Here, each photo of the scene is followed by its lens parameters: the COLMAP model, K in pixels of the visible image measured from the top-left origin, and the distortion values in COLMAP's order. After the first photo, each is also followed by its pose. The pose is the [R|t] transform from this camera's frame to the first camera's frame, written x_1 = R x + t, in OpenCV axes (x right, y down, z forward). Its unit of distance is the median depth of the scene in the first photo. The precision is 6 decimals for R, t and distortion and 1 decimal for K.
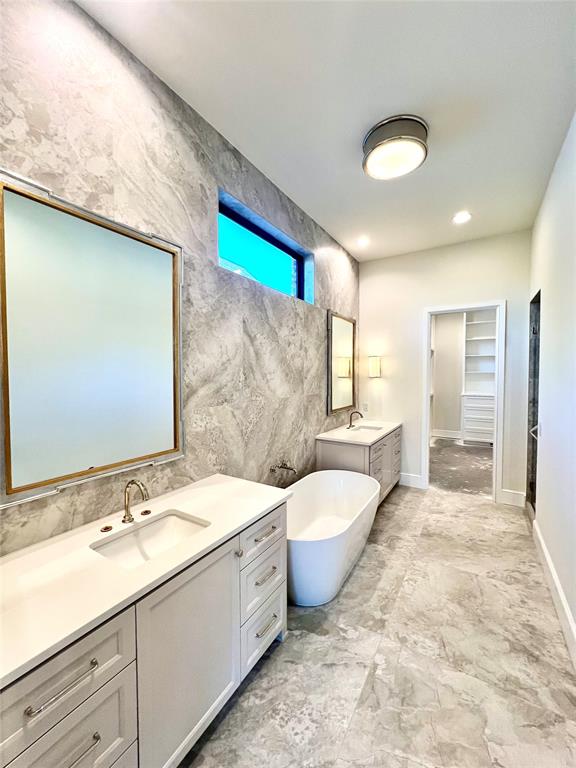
lens RADIAL K [[306.5, 0, 289.5], [0, 306.5, 385.5], [0, 0, 1]] dist [-0.004517, 0.000508]
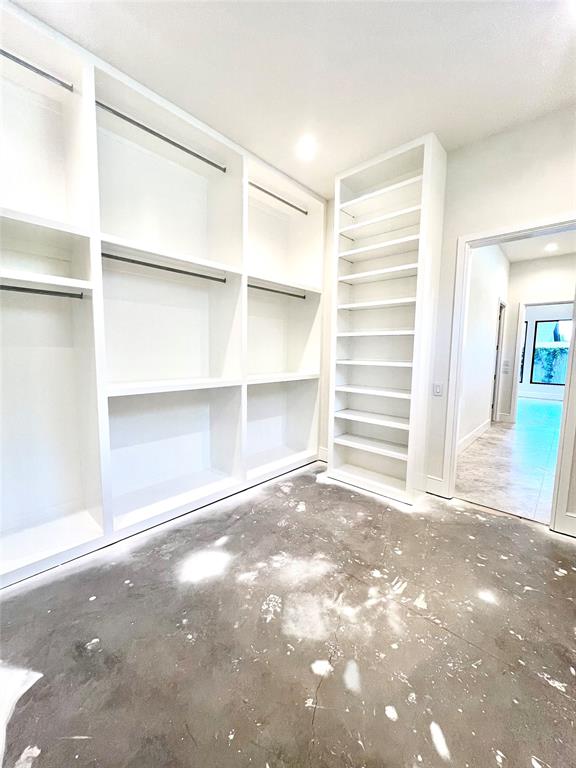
lens RADIAL K [[306.5, 0, 289.9], [0, 306.5, 385.8], [0, 0, 1]] dist [-0.004517, 0.000508]
pose [[-0.982297, -0.033132, 0.184380, 0.602601], [-0.005767, 0.989118, 0.147014, -0.016180], [-0.187244, 0.143348, -0.971798, 1.157064]]
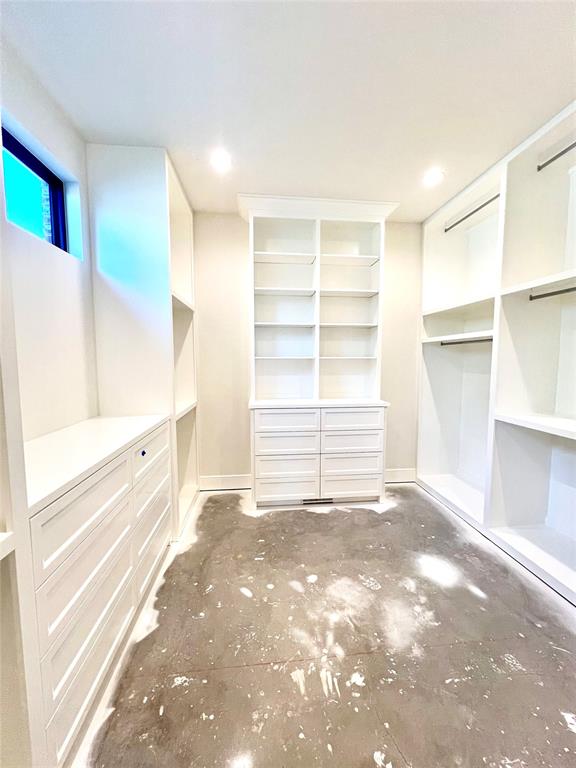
lens RADIAL K [[306.5, 0, 289.7], [0, 306.5, 384.2], [0, 0, 1]] dist [-0.004517, 0.000508]
pose [[0.788362, -0.049085, 0.613250, 0.374415], [0.023419, 0.998484, 0.049813, -0.028457], [-0.614766, -0.024909, 0.788316, 0.686041]]
